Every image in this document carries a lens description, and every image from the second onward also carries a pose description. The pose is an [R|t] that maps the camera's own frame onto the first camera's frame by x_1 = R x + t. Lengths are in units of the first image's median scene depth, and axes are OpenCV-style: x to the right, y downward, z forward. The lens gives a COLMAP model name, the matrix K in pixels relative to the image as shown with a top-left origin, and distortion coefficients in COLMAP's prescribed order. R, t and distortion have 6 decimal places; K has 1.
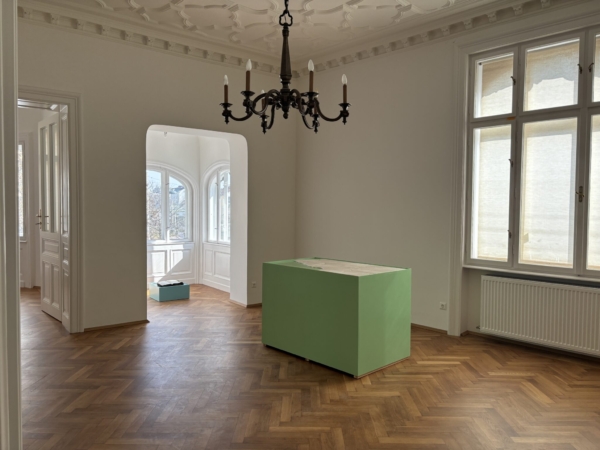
lens RADIAL K [[458.0, 0, 300.6], [0, 458.0, 224.4], [0, 0, 1]] dist [-0.001578, -0.000433]
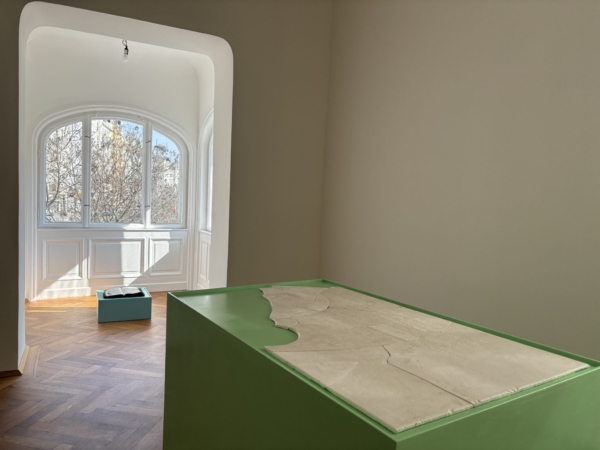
lens RADIAL K [[458.0, 0, 299.6], [0, 458.0, 224.6], [0, 0, 1]] dist [-0.001578, -0.000433]
pose [[0.986619, 0.046480, -0.156274, 0.039289], [-0.044040, 0.998848, 0.019038, 0.011822], [0.156979, -0.011901, 0.987530, 0.364826]]
